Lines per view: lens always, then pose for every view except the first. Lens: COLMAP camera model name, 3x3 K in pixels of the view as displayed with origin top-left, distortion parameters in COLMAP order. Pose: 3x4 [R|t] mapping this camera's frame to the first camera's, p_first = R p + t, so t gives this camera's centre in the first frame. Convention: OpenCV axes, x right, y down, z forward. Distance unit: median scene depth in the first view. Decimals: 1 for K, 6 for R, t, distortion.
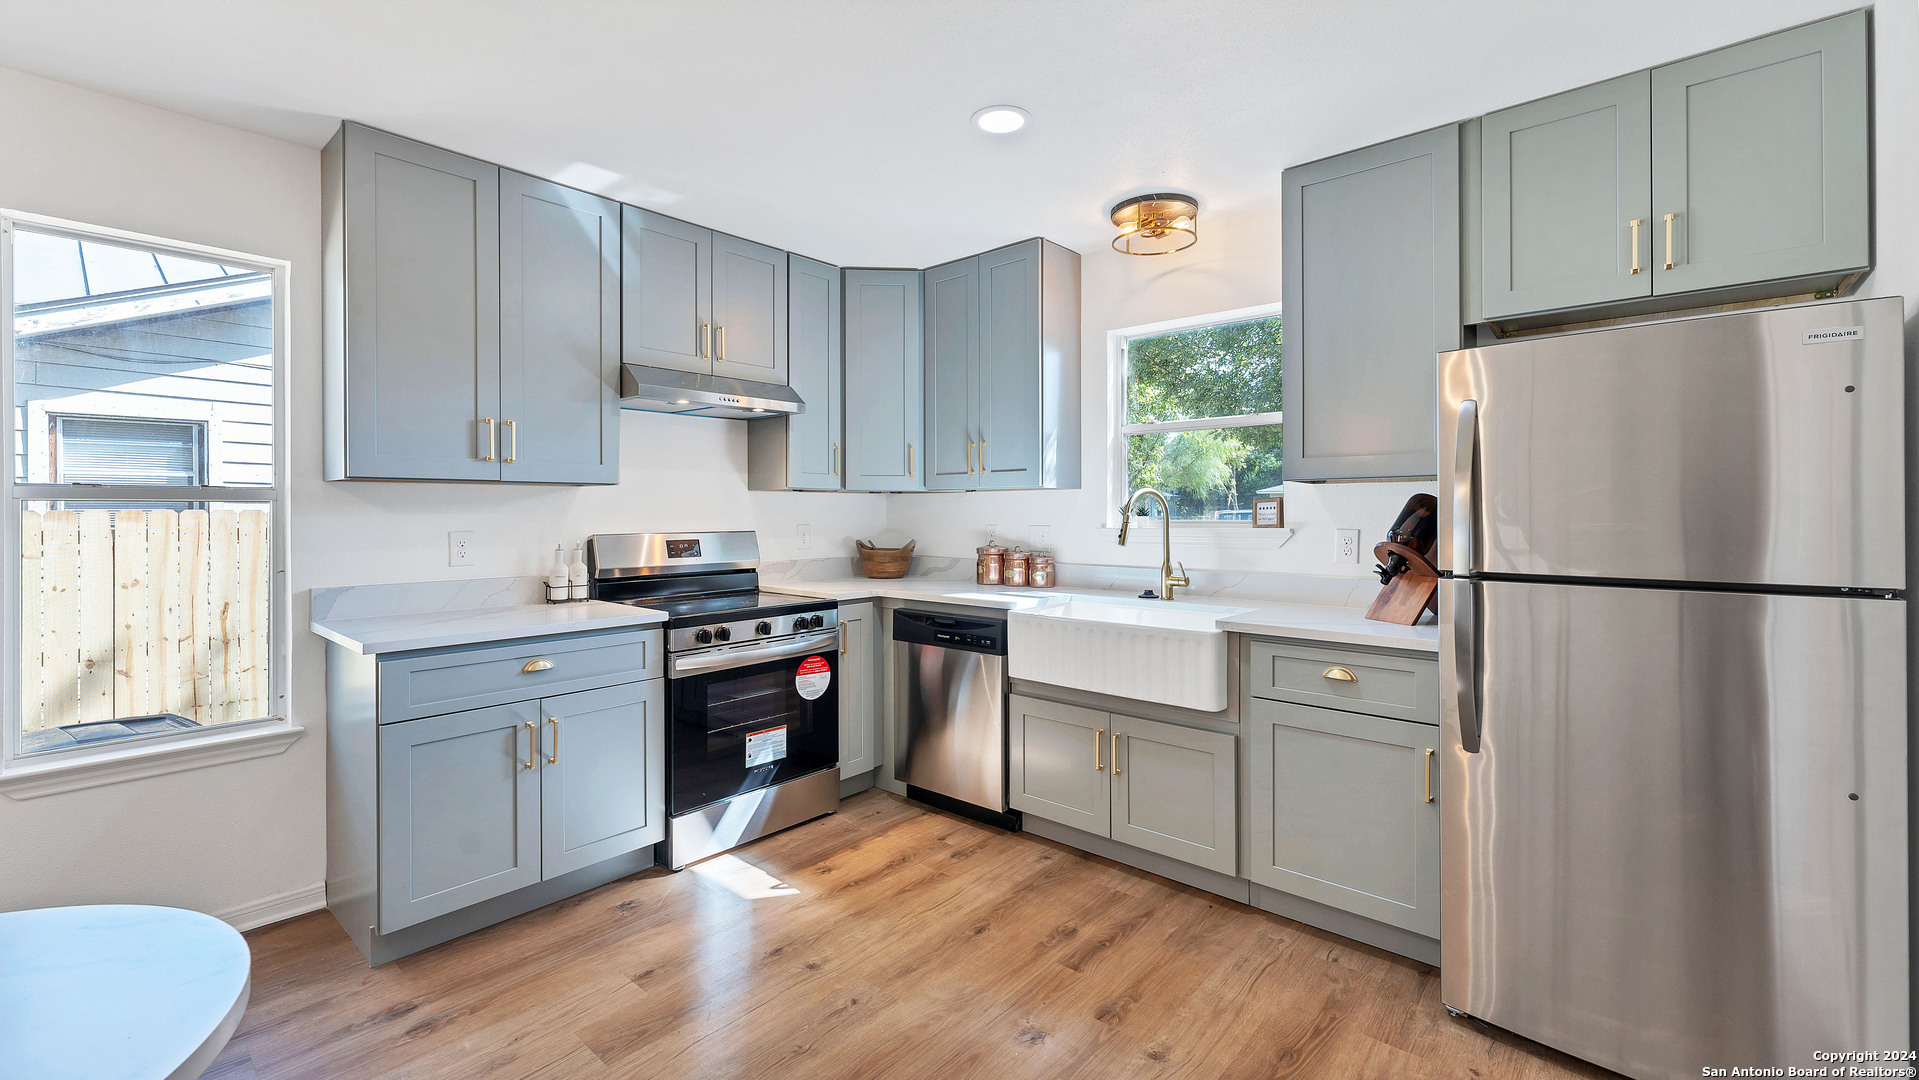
lens RADIAL K [[799.9, 0, 954.3], [0, 799.9, 505.9], [0, 0, 1]] dist [0.004857, -0.000754]
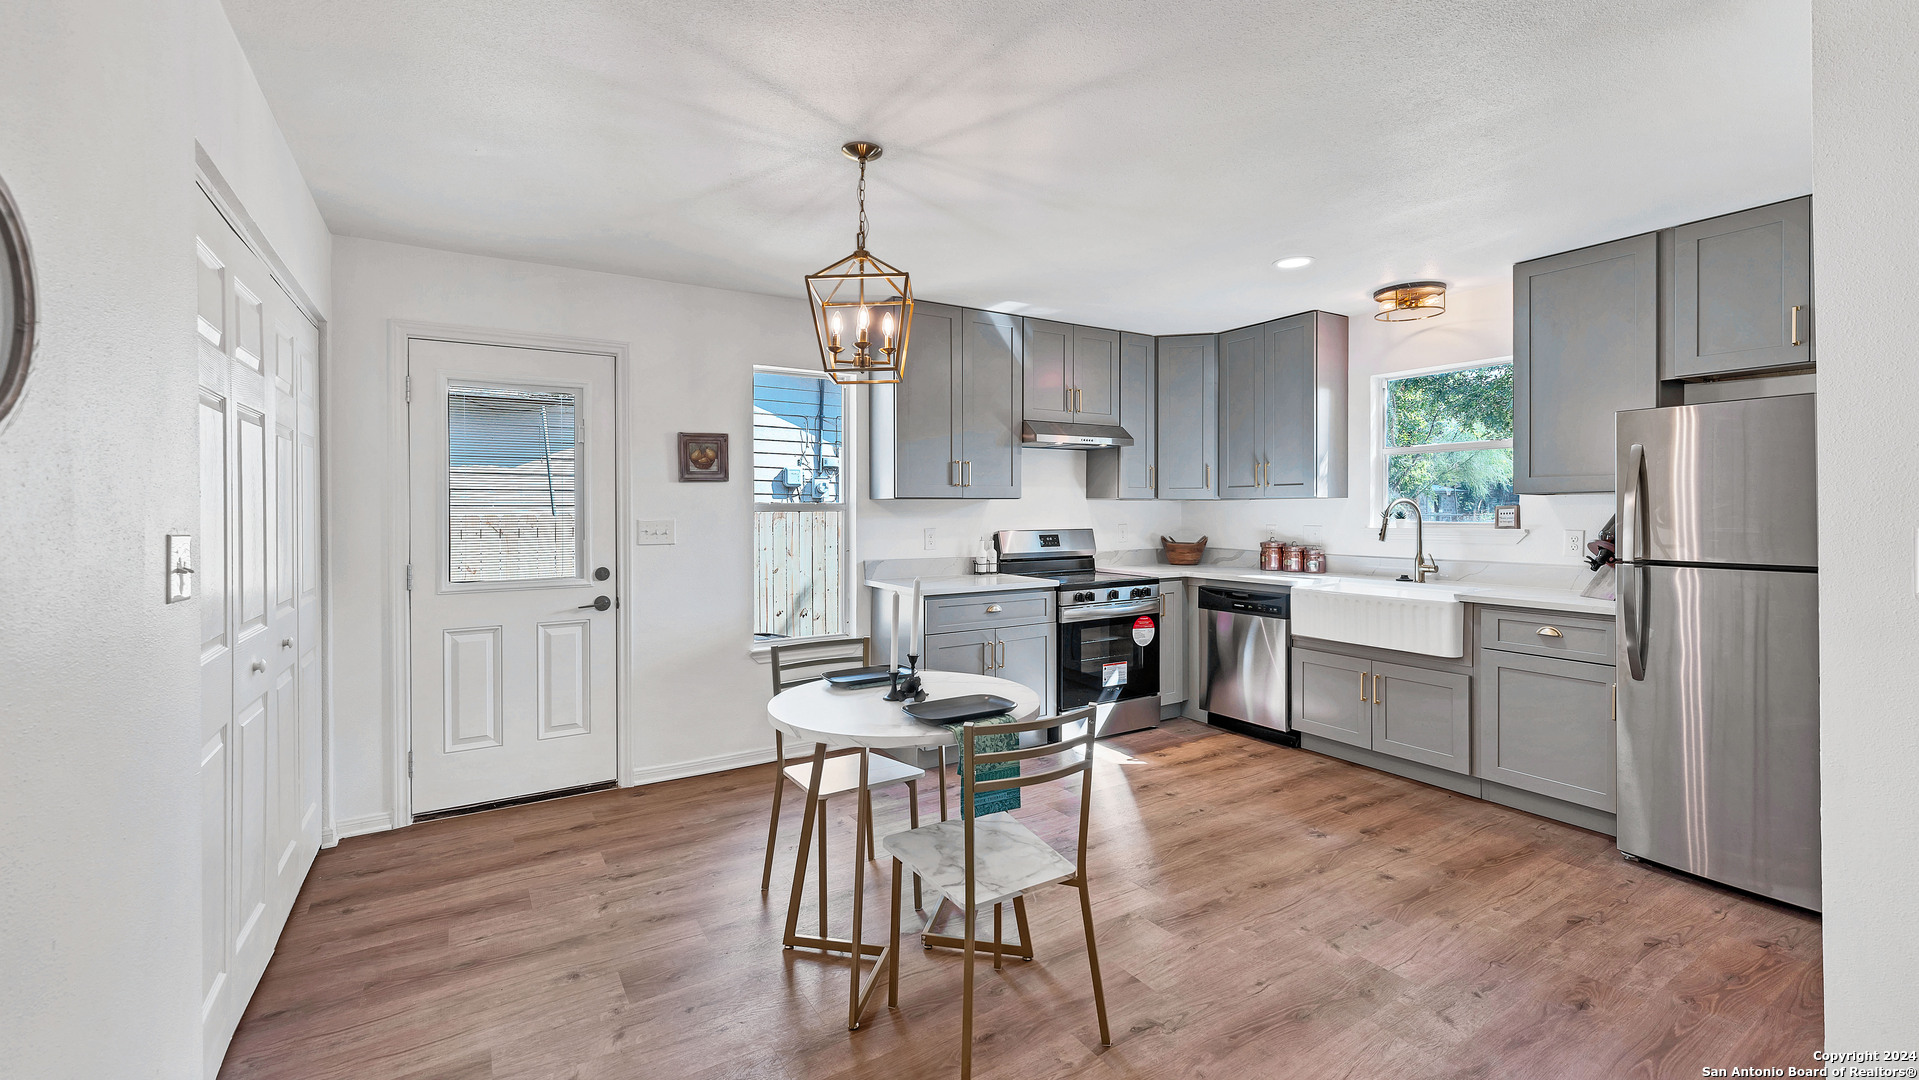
lens RADIAL K [[799.9, 0, 958.3], [0, 799.9, 513.5], [0, 0, 1]] dist [0.004857, -0.000754]
pose [[0.958633, 0.000019, -0.284644, -0.089955], [0.003665, 0.999916, 0.012408, -0.016604], [0.284620, -0.012938, 0.958553, -0.493844]]
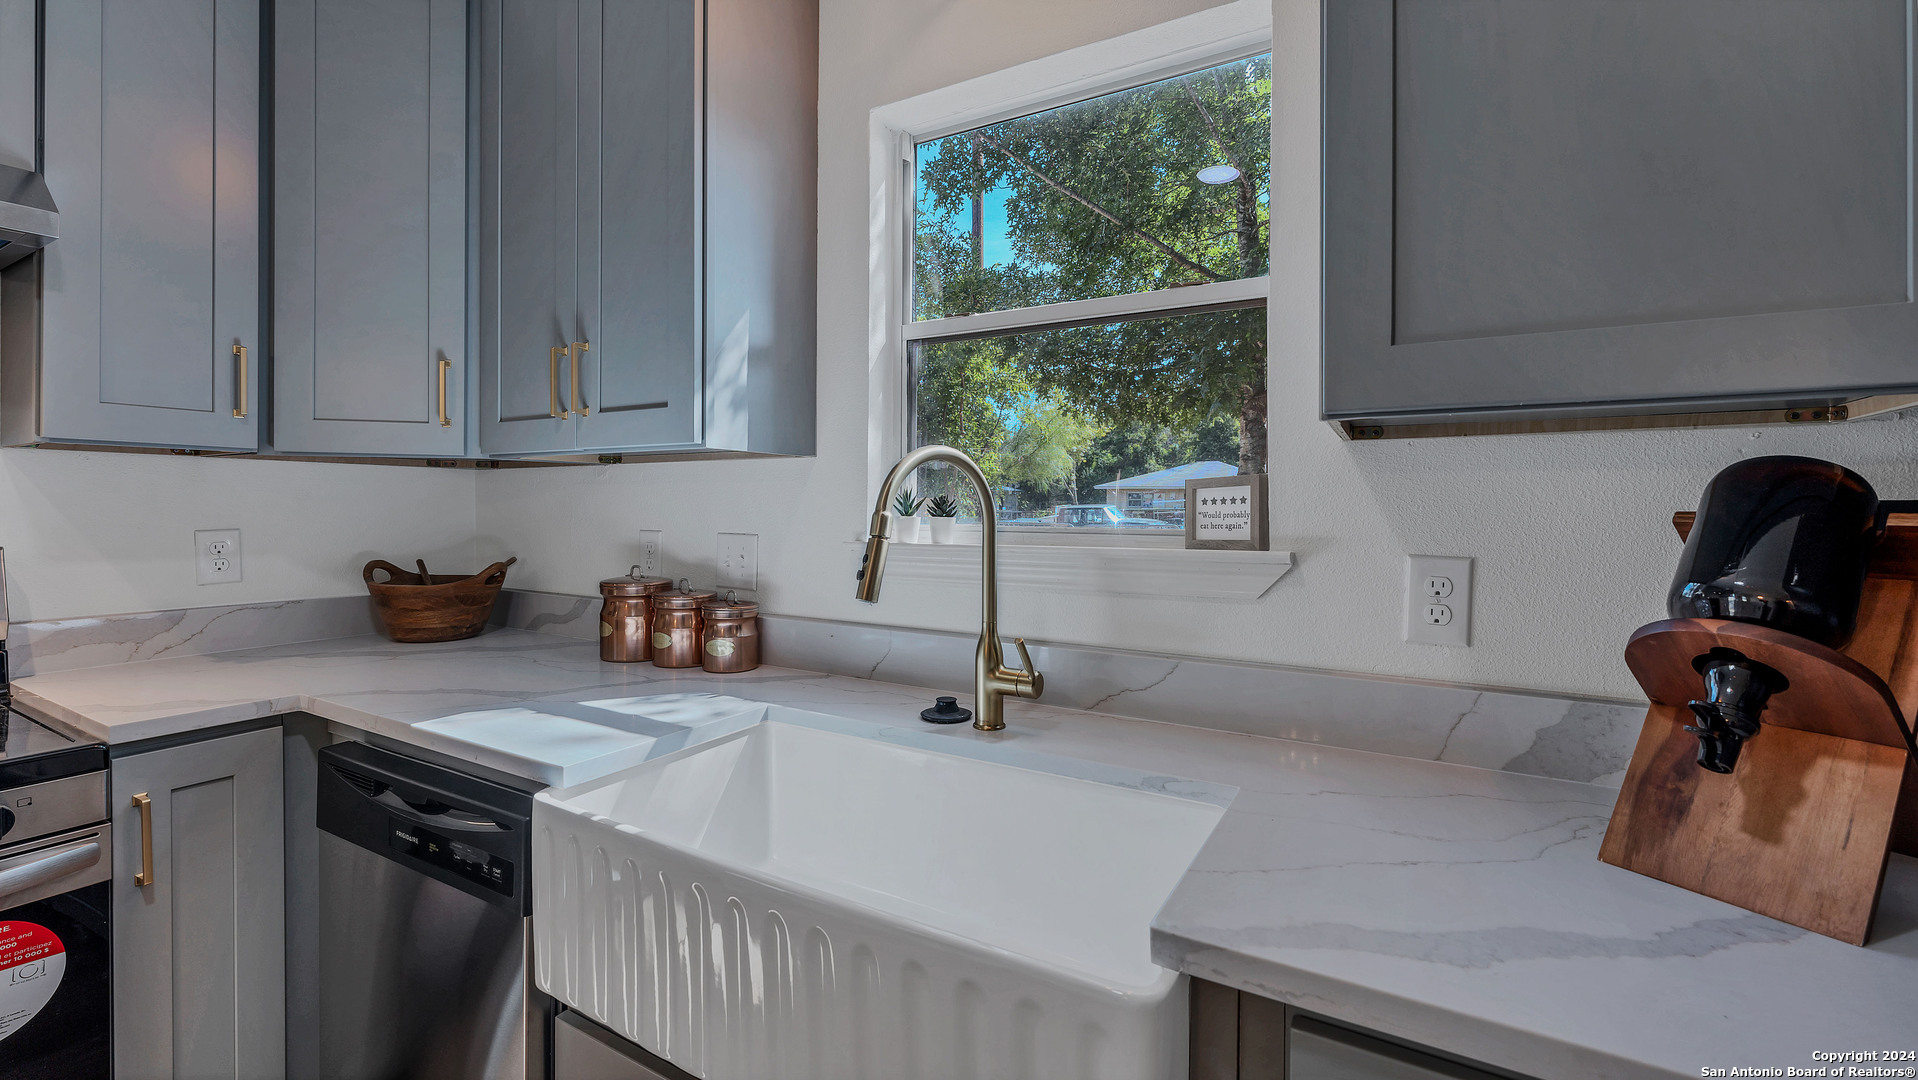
lens RADIAL K [[799.5, 0, 942.3], [0, 799.5, 500.1], [0, 0, 1]] dist [0.004857, -0.000754]
pose [[0.984284, 0.008679, 0.176381, 0.174181], [-0.008903, 0.999960, 0.000476, 0.003444], [-0.176370, -0.002039, 0.984322, 0.620275]]
